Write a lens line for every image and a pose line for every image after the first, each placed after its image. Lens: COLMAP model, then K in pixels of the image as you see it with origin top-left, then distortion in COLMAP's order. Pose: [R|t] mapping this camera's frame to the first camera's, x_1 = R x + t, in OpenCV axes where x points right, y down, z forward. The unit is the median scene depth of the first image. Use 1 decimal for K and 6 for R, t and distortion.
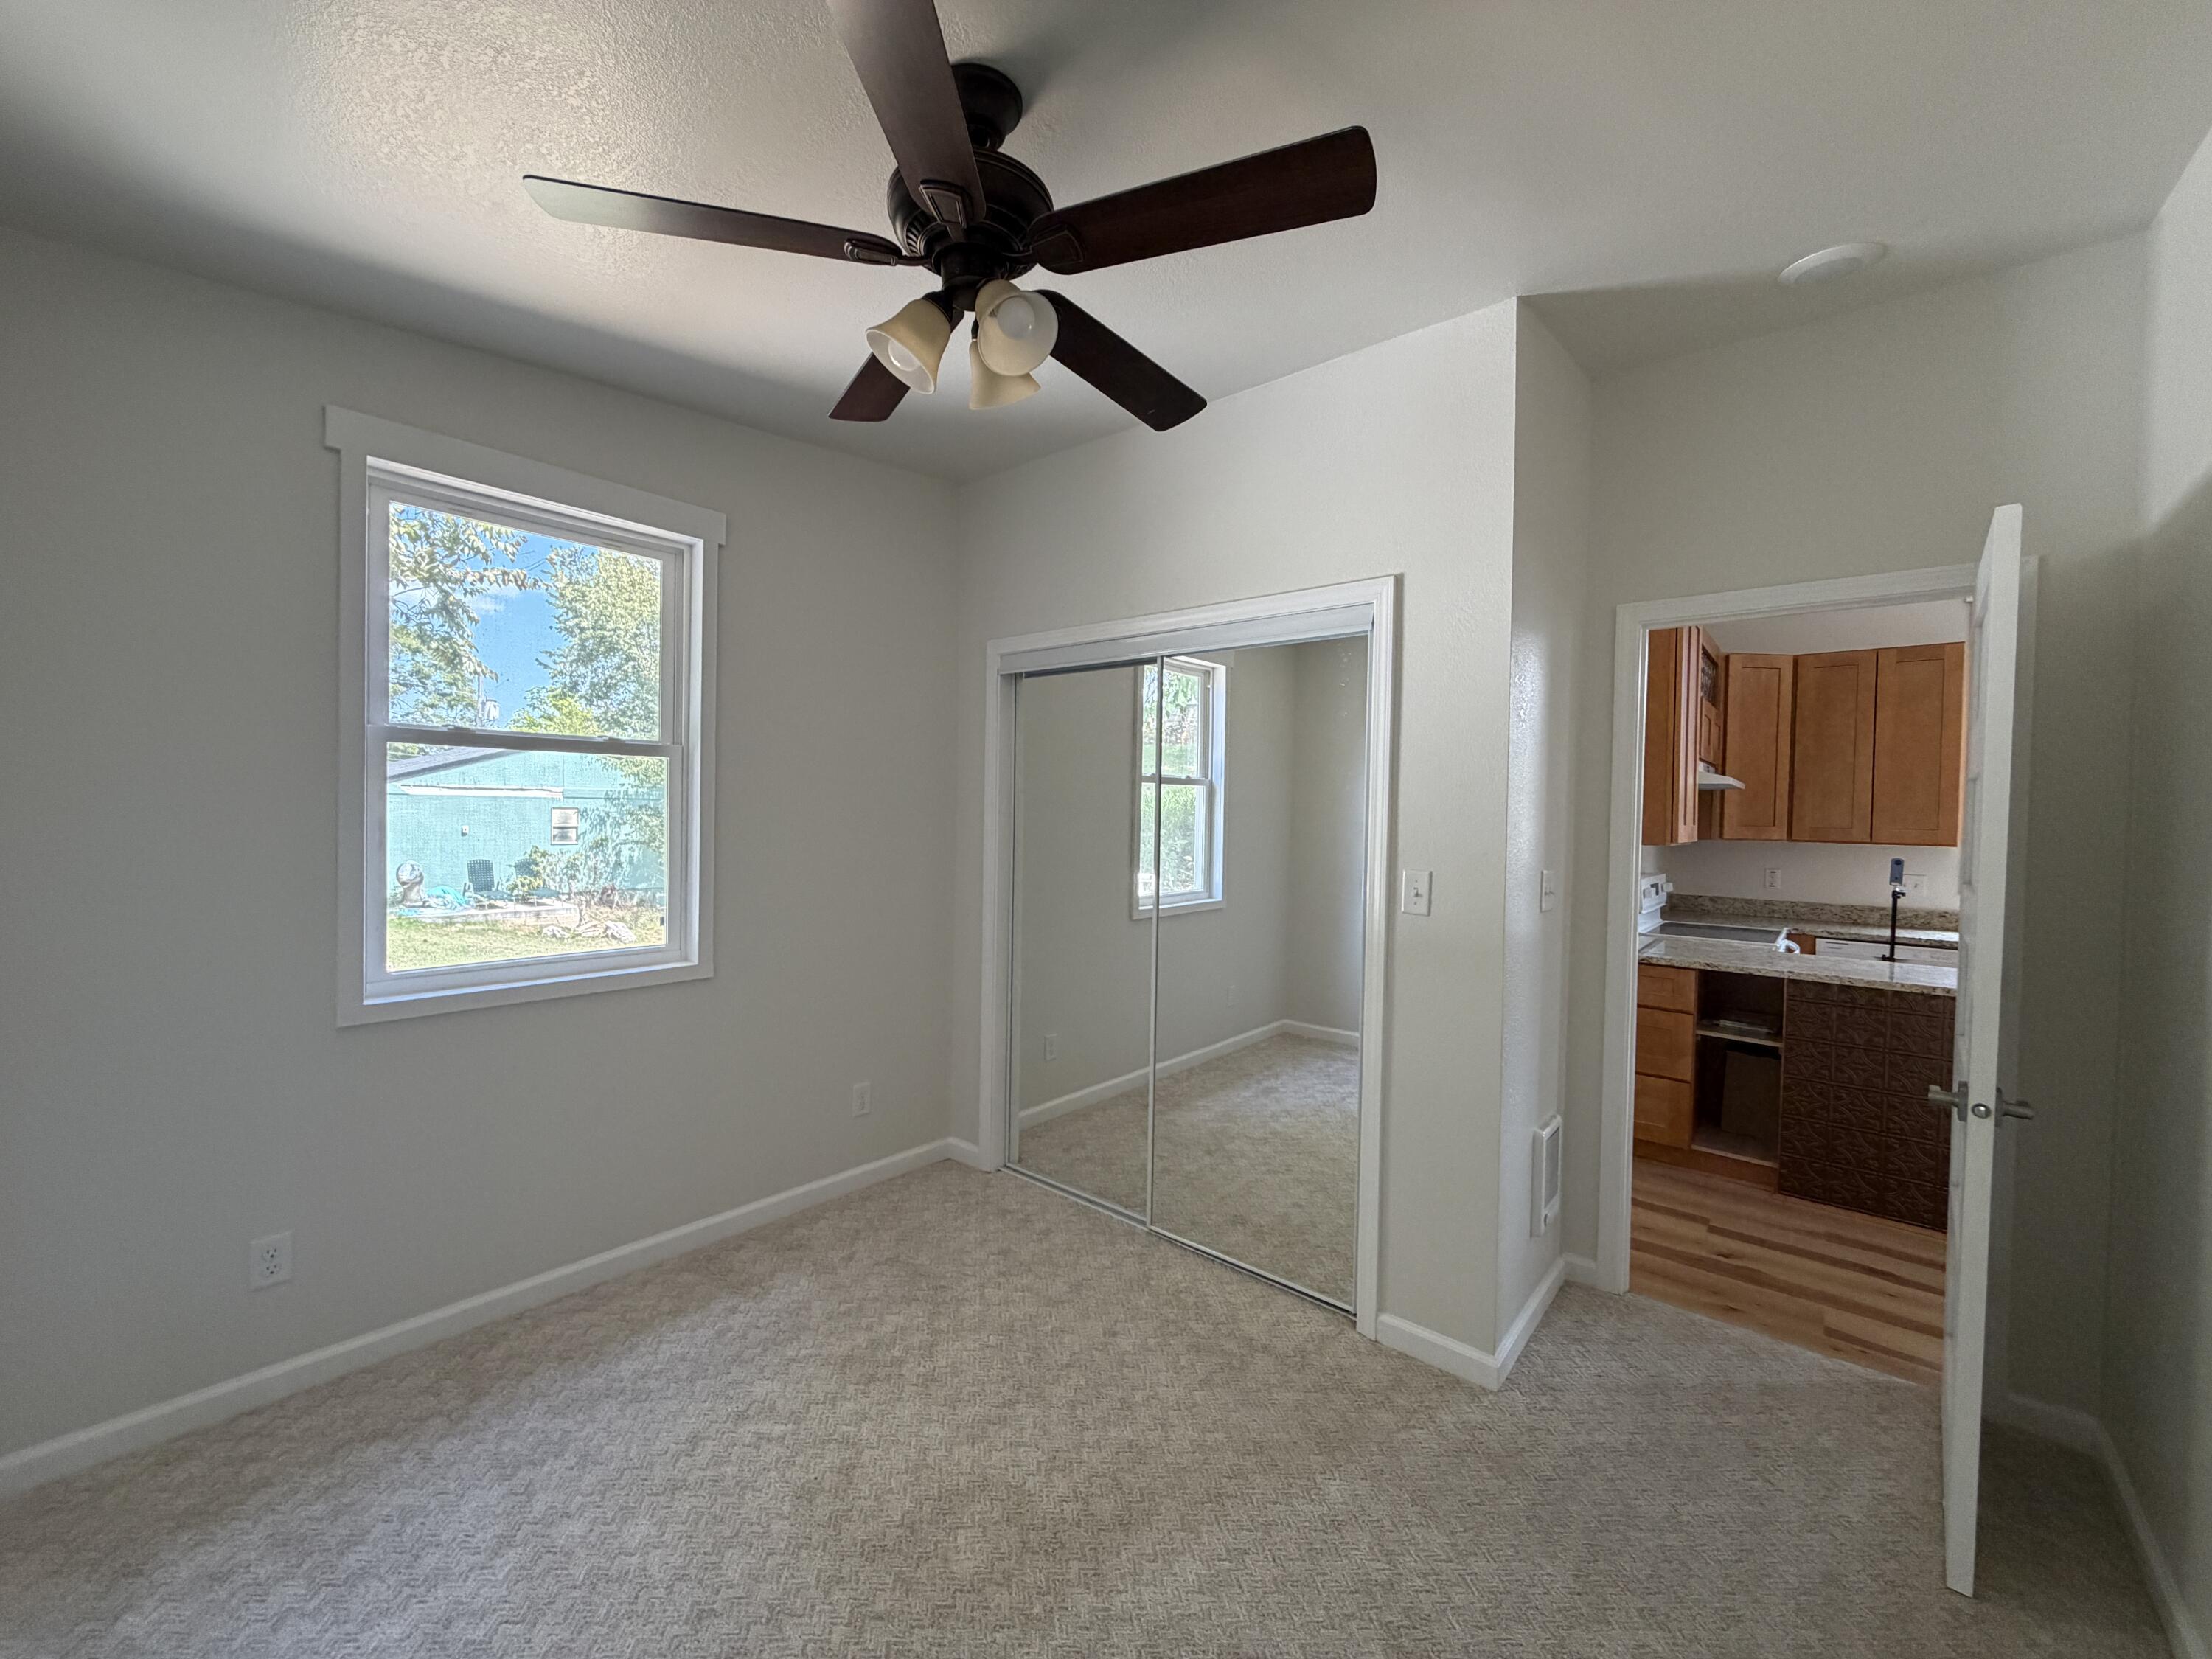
lens RADIAL K [[875.5, 0, 1102.3], [0, 875.5, 833.8], [0, 0, 1]] dist [-0.002742, 0.000204]
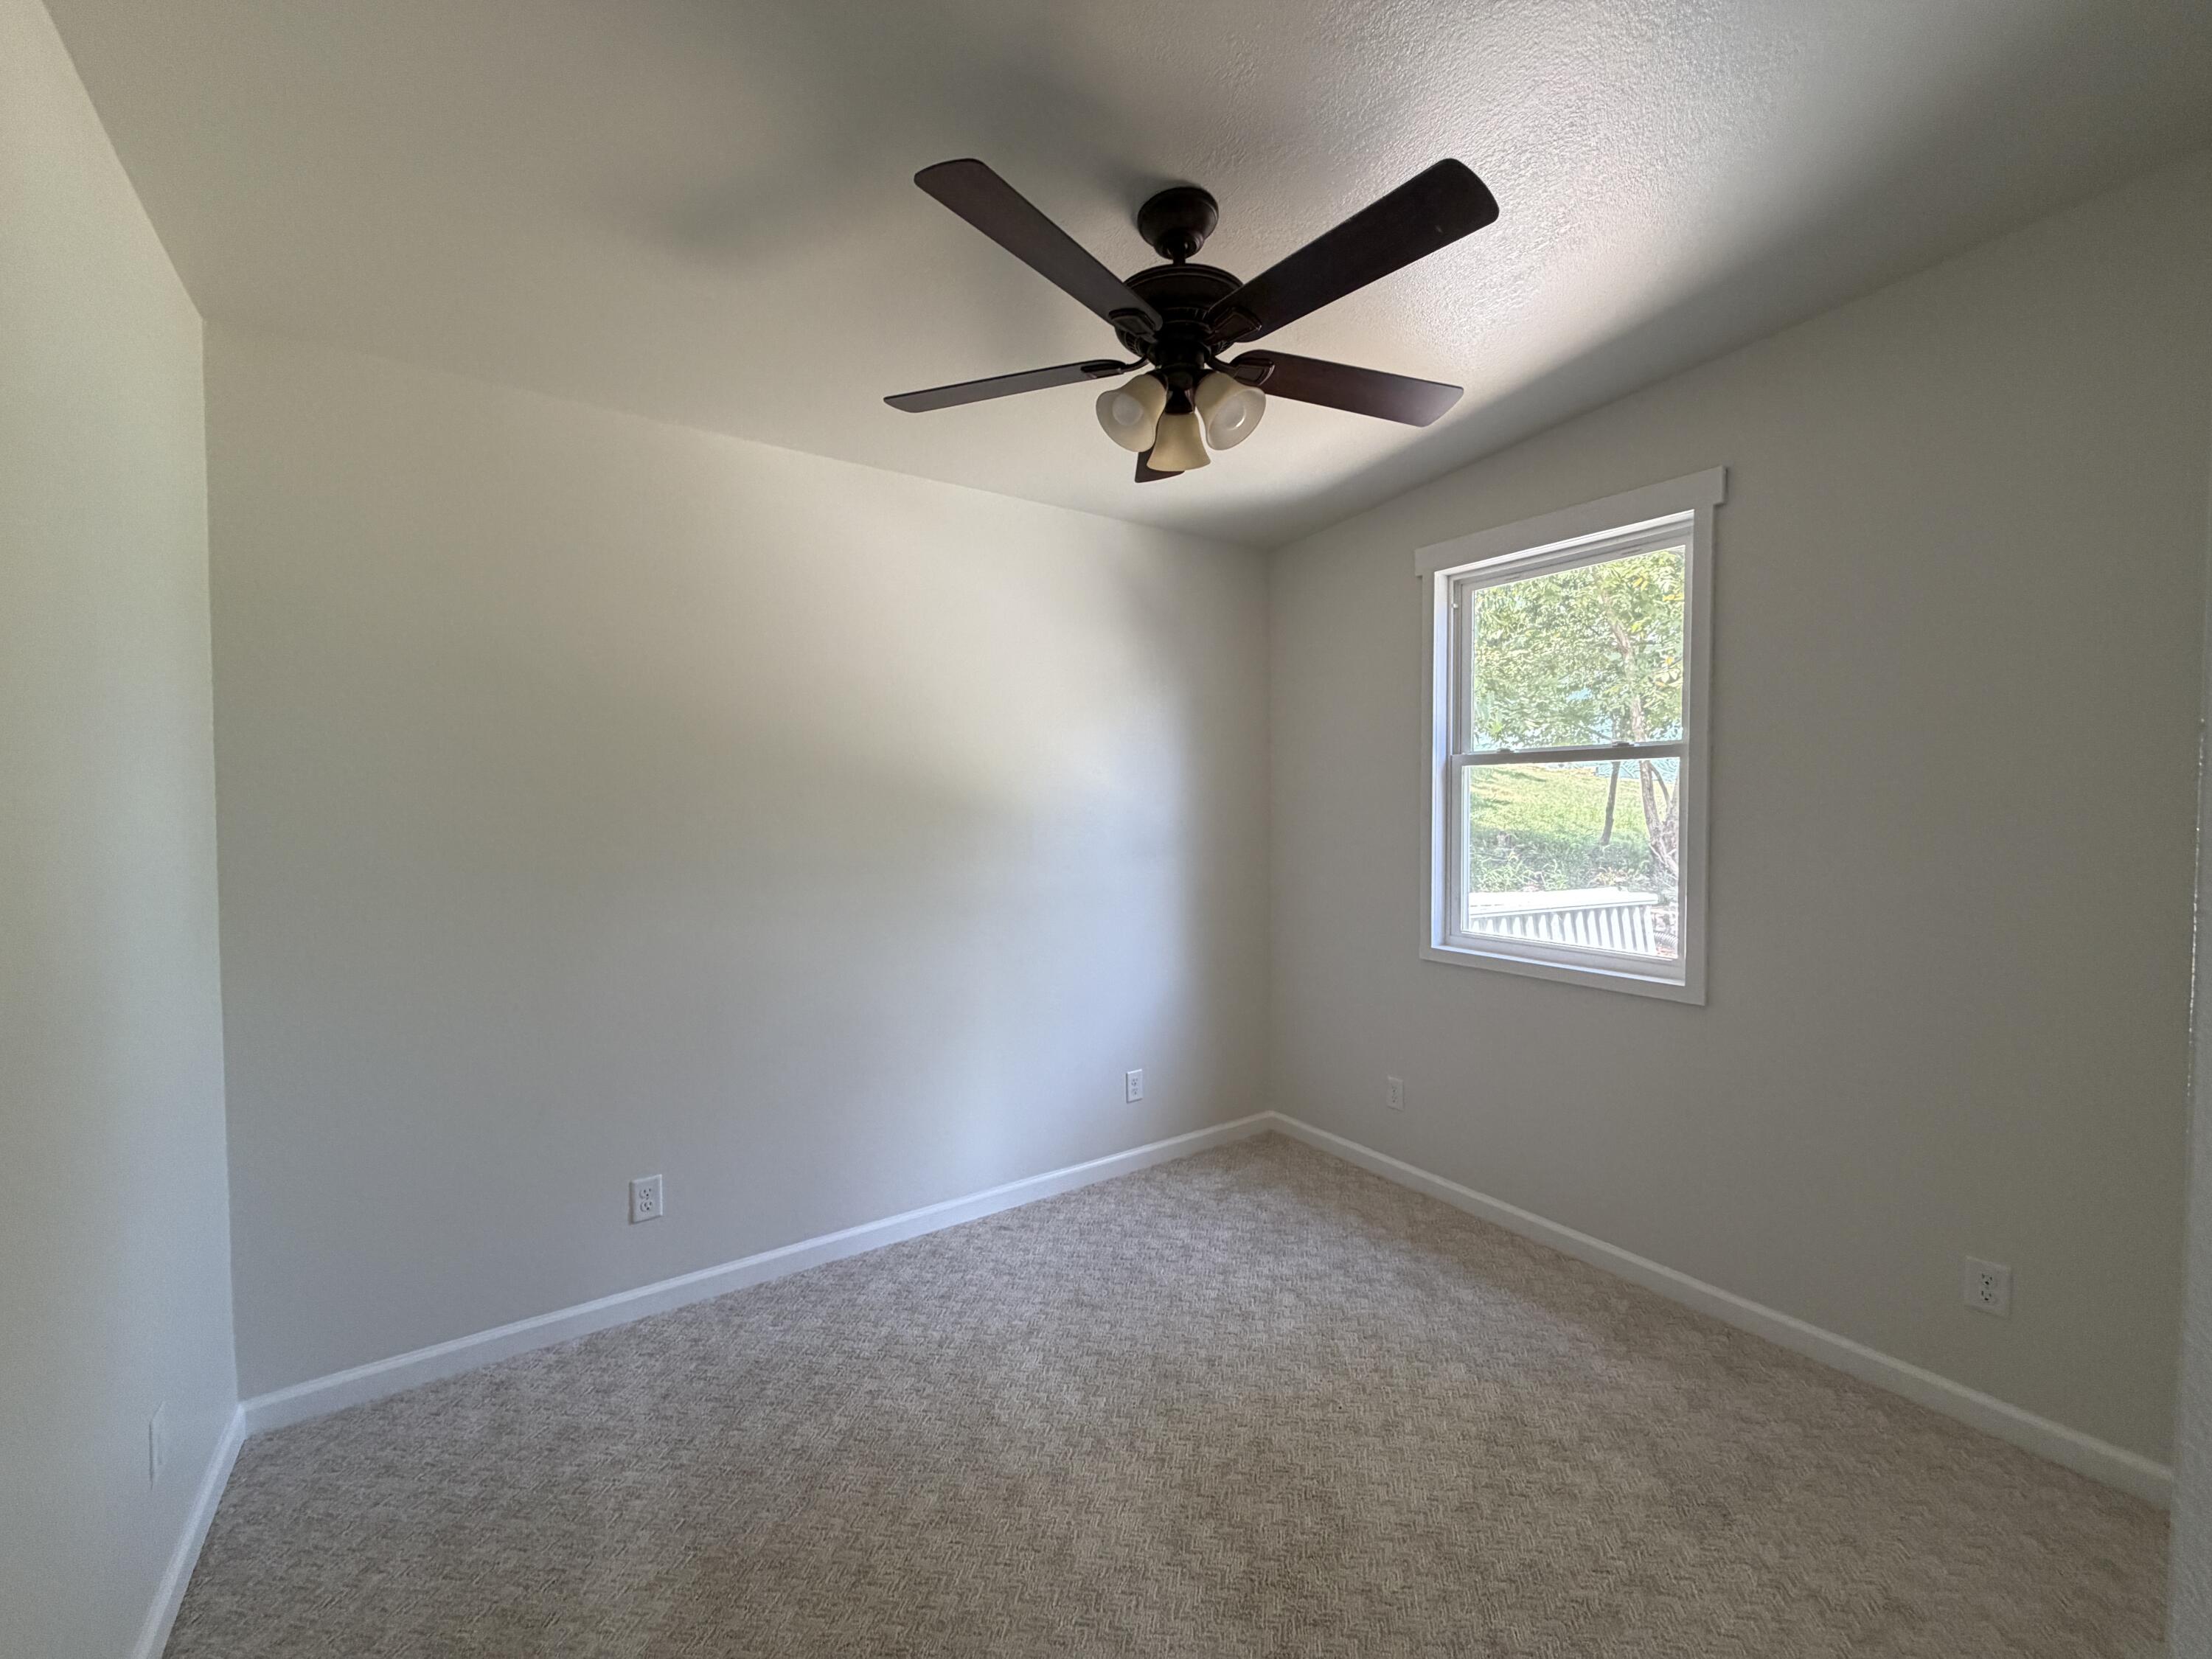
lens RADIAL K [[875.5, 0, 1100.8], [0, 875.5, 825.0], [0, 0, 1]] dist [-0.002742, 0.000204]
pose [[-0.256798, 0.001323, -0.966464, 0.644111], [-0.032613, 0.999418, 0.010034, -0.004898], [0.965915, 0.034096, -0.256605, 0.750045]]
